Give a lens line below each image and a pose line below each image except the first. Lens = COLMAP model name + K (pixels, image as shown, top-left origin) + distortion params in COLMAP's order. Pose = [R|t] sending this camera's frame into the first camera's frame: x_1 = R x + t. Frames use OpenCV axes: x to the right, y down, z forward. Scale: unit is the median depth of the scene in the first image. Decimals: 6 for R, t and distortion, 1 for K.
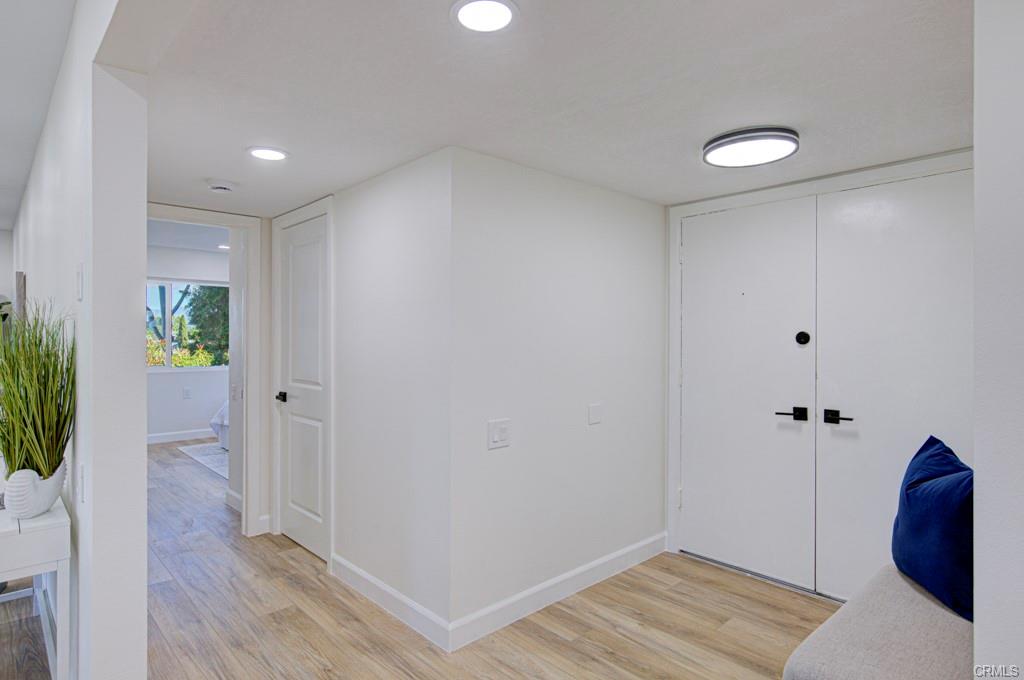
lens RADIAL K [[575.6, 0, 520.8], [0, 575.6, 334.7], [0, 0, 1]] dist [-0.007059, -0.001156]
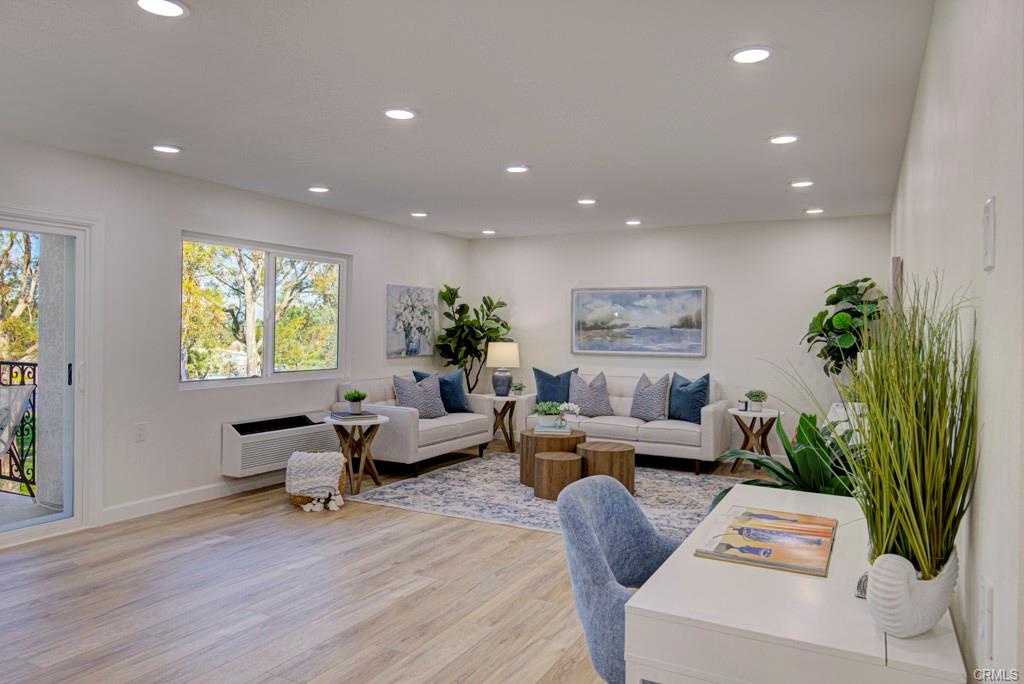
lens RADIAL K [[713.3, 0, 502.0], [0, 713.3, 333.8], [0, 0, 1]] dist [-0.004241, -0.001689]
pose [[0.336262, 0.000242, -0.941768, -0.285776], [-0.011415, 0.999928, -0.003819, 0.007372], [0.941699, 0.012035, 0.336241, 0.337844]]
